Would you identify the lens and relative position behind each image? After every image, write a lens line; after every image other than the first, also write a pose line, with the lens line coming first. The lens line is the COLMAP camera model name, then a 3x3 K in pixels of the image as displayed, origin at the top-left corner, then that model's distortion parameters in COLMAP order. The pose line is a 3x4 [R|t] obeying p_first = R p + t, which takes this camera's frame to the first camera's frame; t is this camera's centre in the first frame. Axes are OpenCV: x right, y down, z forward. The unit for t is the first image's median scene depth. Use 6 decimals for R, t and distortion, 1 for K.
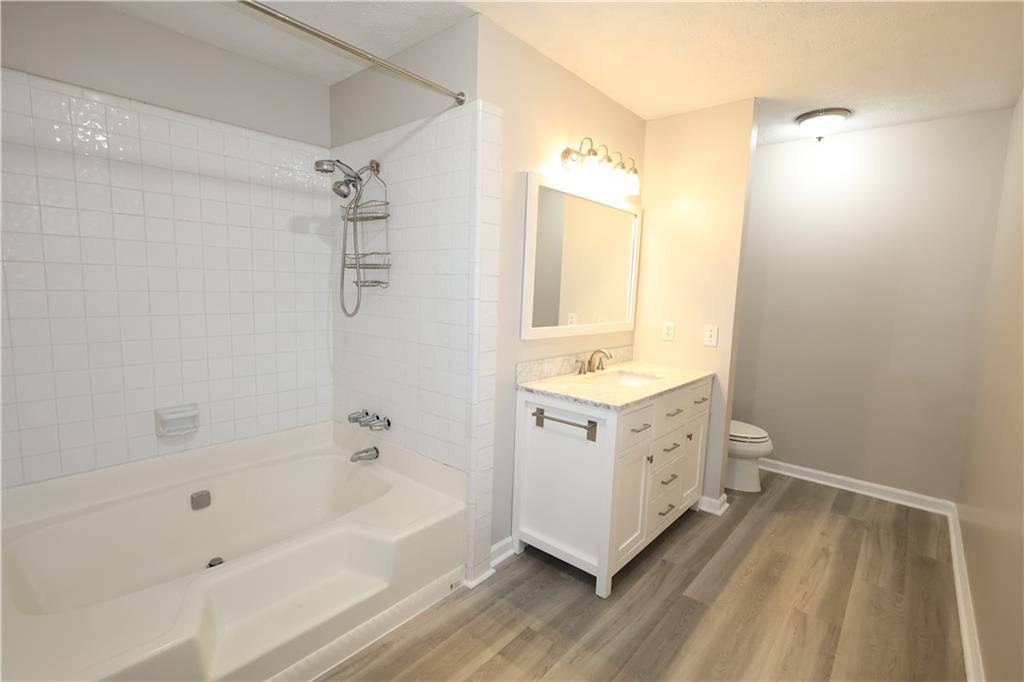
lens RADIAL K [[474.3, 0, 510.8], [0, 474.3, 342.7], [0, 0, 1]] dist [0.000307, 0.000734]
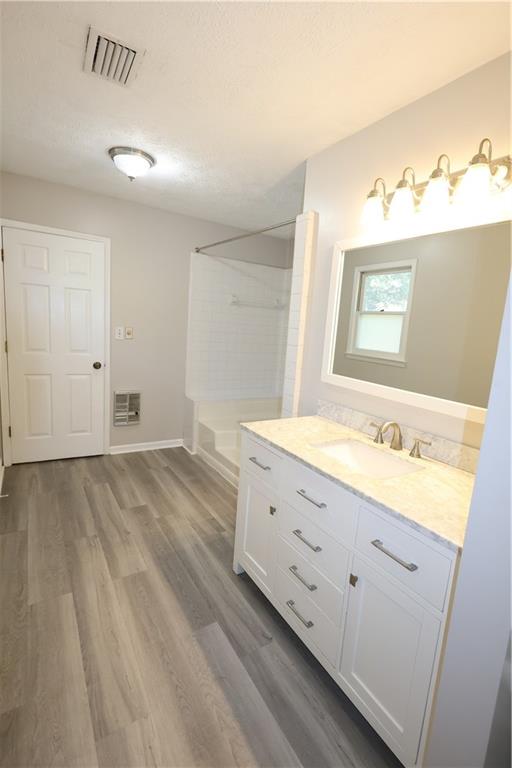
lens RADIAL K [[355.7, 0, 255.0], [0, 355.7, 381.5], [0, 0, 1]] dist [0.000307, 0.000734]
pose [[-0.294967, 0.098590, -0.950408, 1.063374], [-0.193800, 0.967816, 0.160543, -0.133804], [0.935647, 0.231544, -0.266367, 1.196287]]
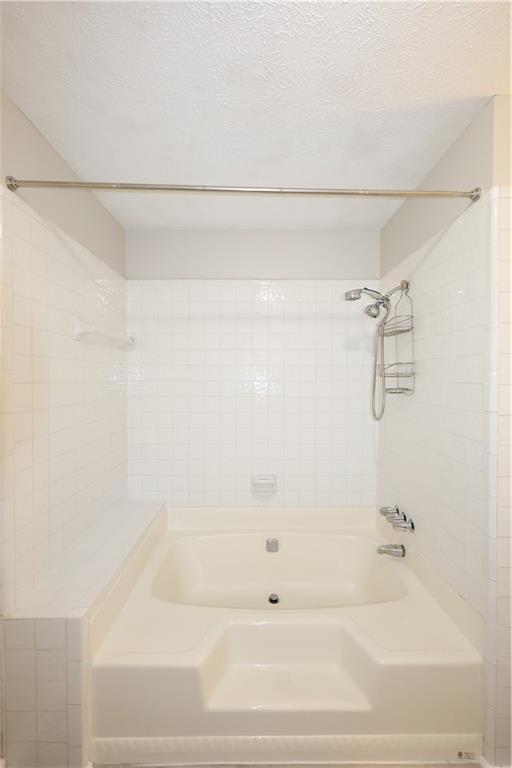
lens RADIAL K [[355.7, 0, 257.0], [0, 355.7, 384.0], [0, 0, 1]] dist [0.000307, 0.000734]
pose [[0.660797, -0.014843, -0.750418, 0.109129], [-0.074232, 0.993610, -0.085020, -0.048865], [0.746885, 0.111886, 0.655472, 0.228717]]
